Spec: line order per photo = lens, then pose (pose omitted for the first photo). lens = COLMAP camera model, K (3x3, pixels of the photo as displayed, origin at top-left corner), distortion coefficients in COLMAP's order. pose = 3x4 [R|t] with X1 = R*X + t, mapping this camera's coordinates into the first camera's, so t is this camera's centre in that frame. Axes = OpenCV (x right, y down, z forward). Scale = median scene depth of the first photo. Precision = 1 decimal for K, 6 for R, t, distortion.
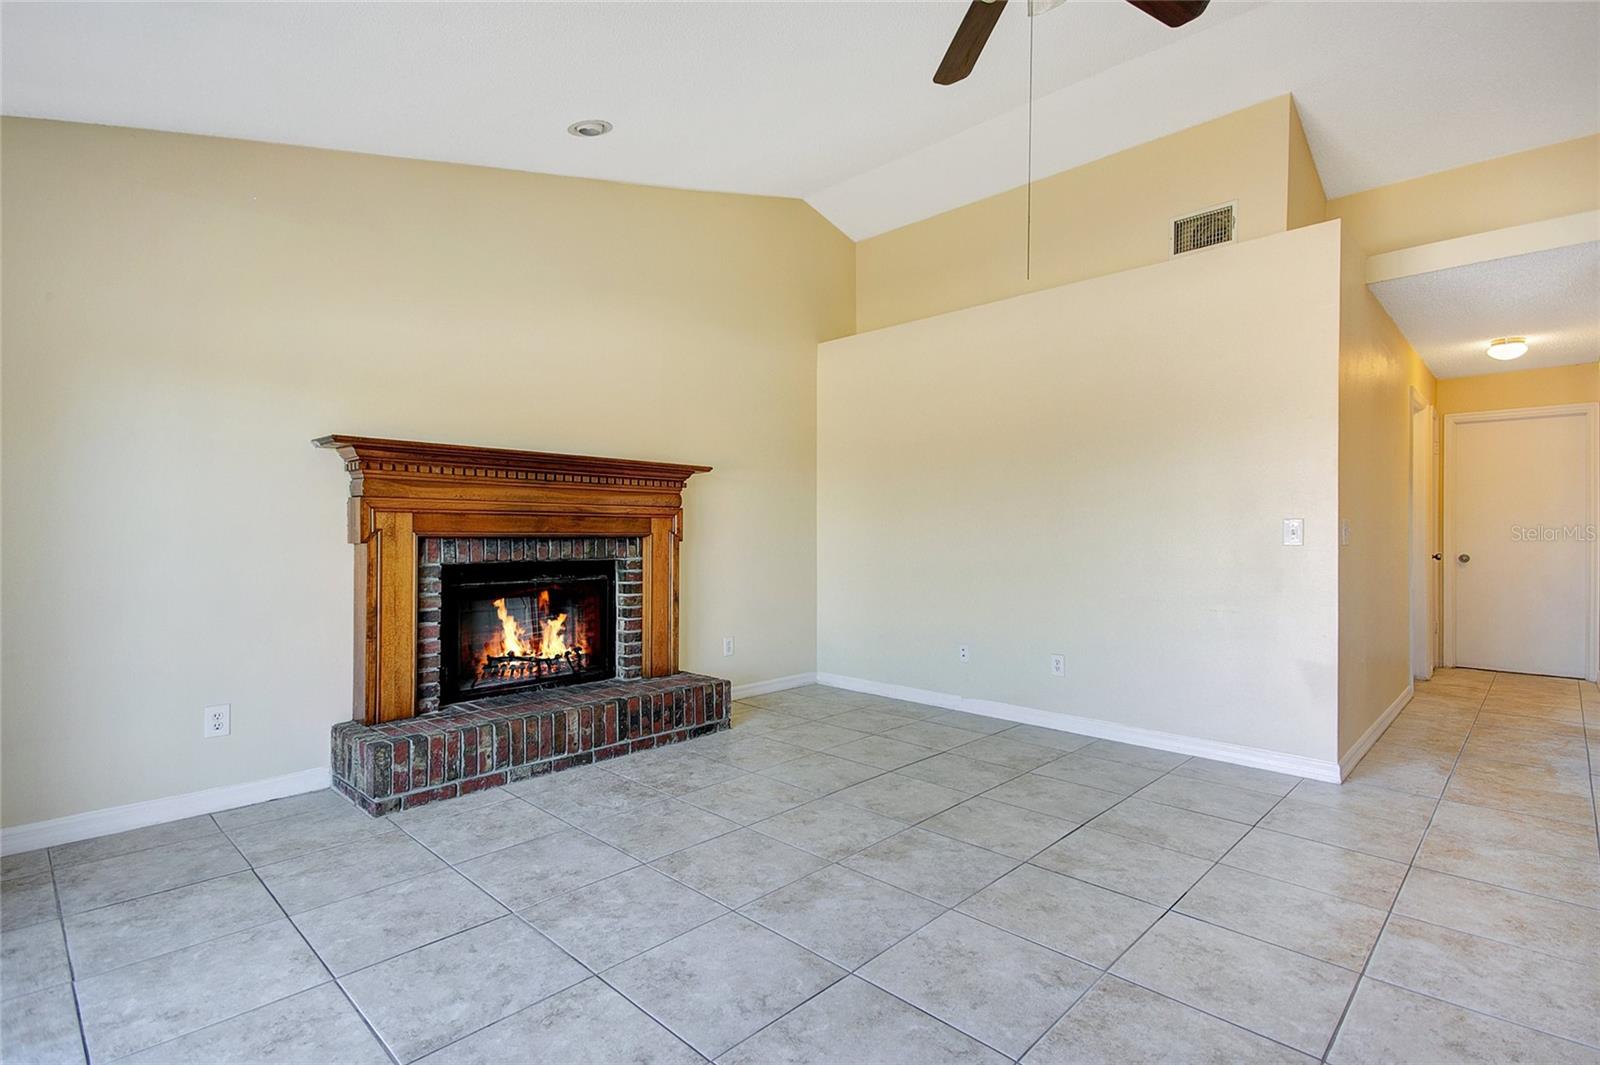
lens RADIAL K [[764.9, 0, 787.4], [0, 764.9, 530.3], [0, 0, 1]] dist [0.030541, 0.001151]
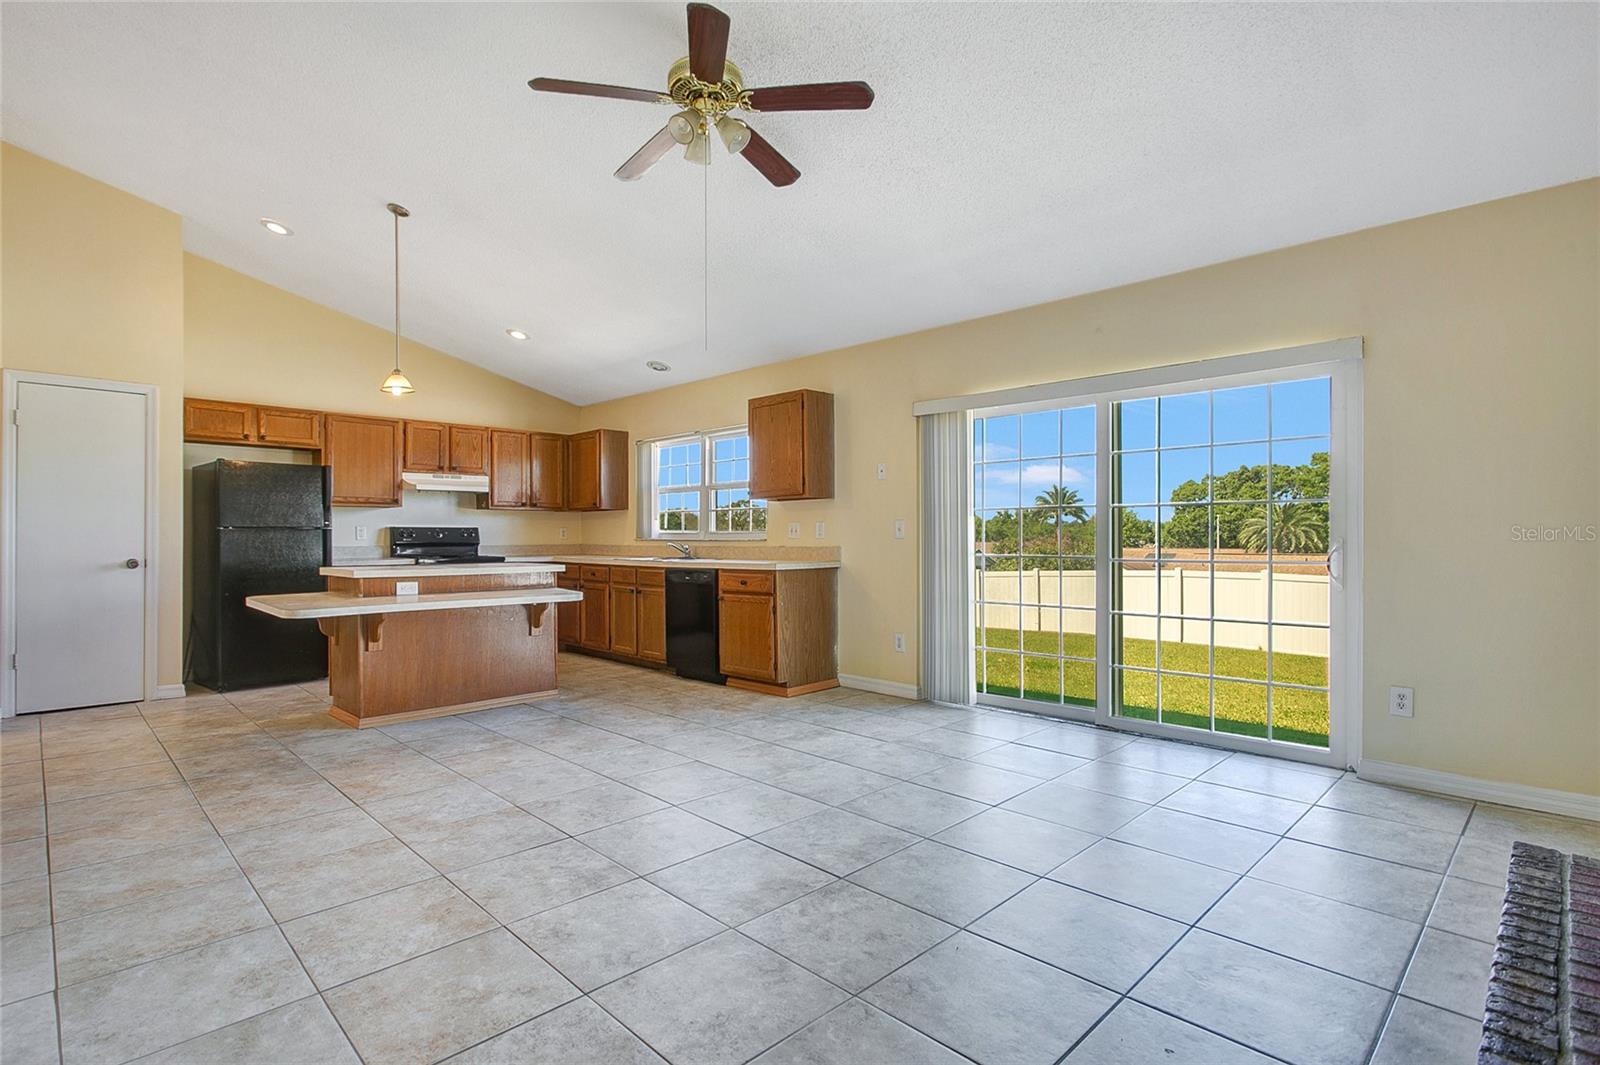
lens RADIAL K [[780.4, 0, 800.0], [0, 780.4, 532.5], [0, 0, 1]] dist [-0.004996, -0.000460]
pose [[-0.999960, 0.000255, 0.008949, 0.075757], [0.000233, 0.999997, -0.002464, 0.006311], [-0.008950, -0.002461, -0.999957, 1.423429]]
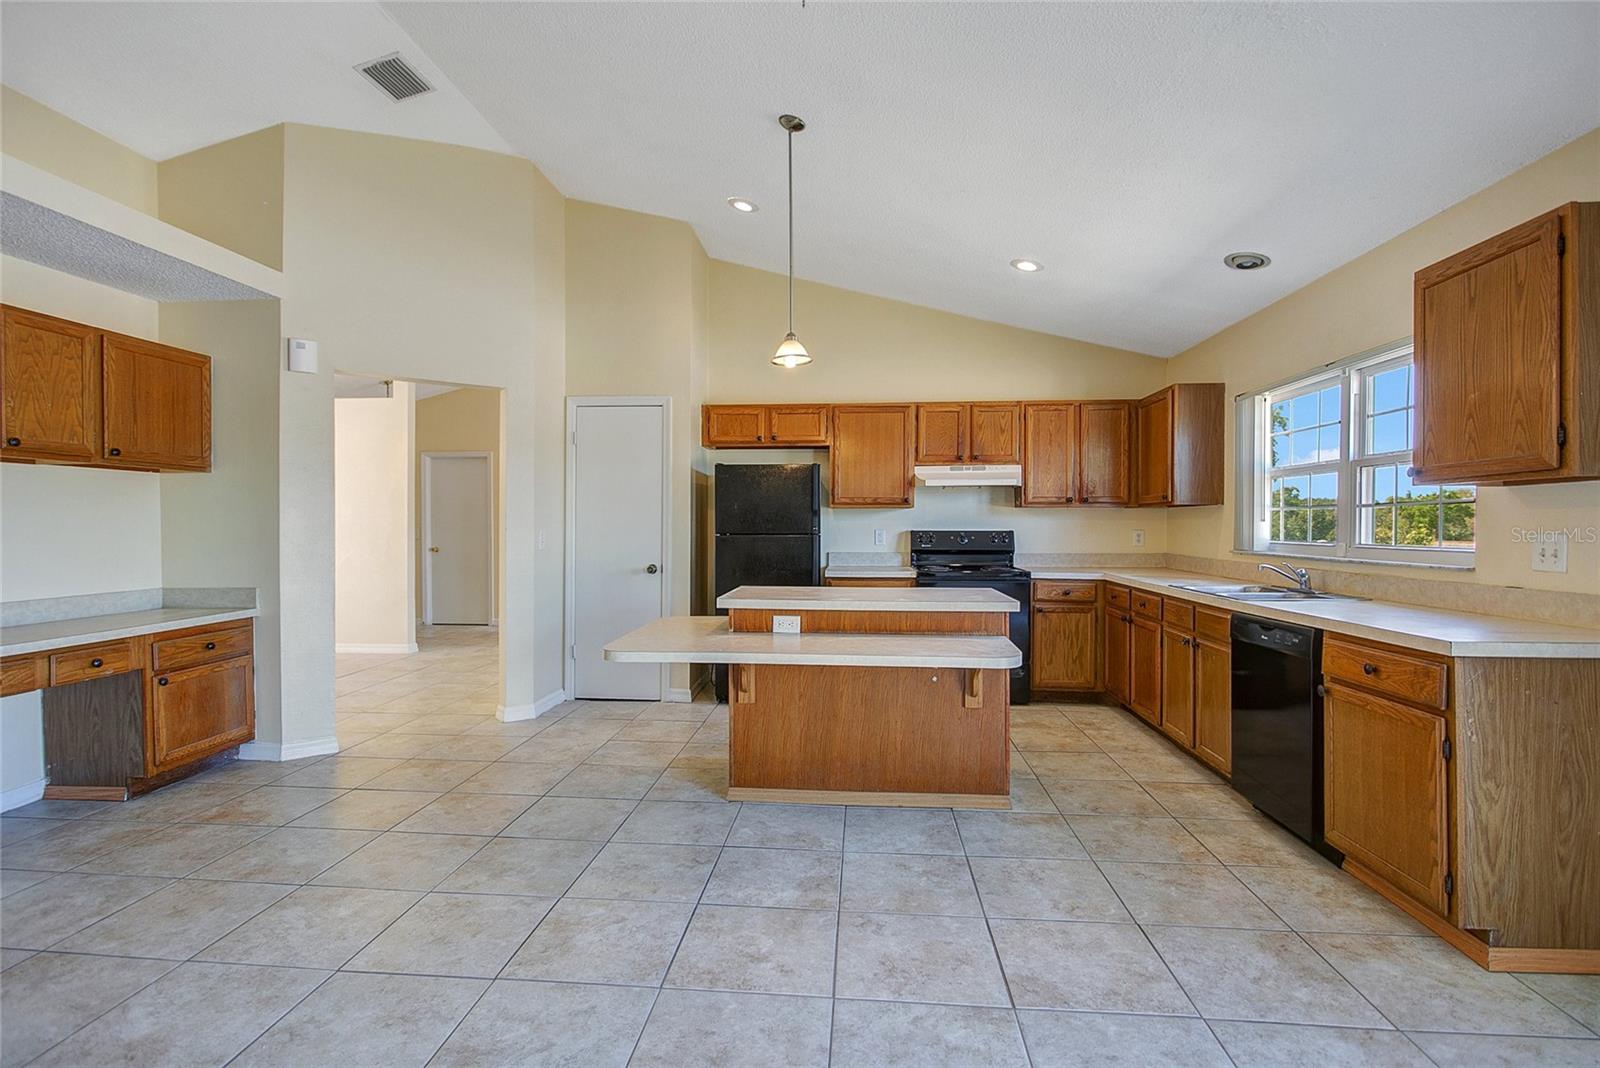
lens RADIAL K [[770.1, 0, 796.0], [0, 770.1, 530.5], [0, 0, 1]] dist [-0.003669, -0.000055]
pose [[-0.634669, -0.009689, 0.772723, 0.000021], [-0.001316, 0.999933, 0.011457, -0.029584], [-0.772783, 0.006255, -0.634640, 0.754580]]
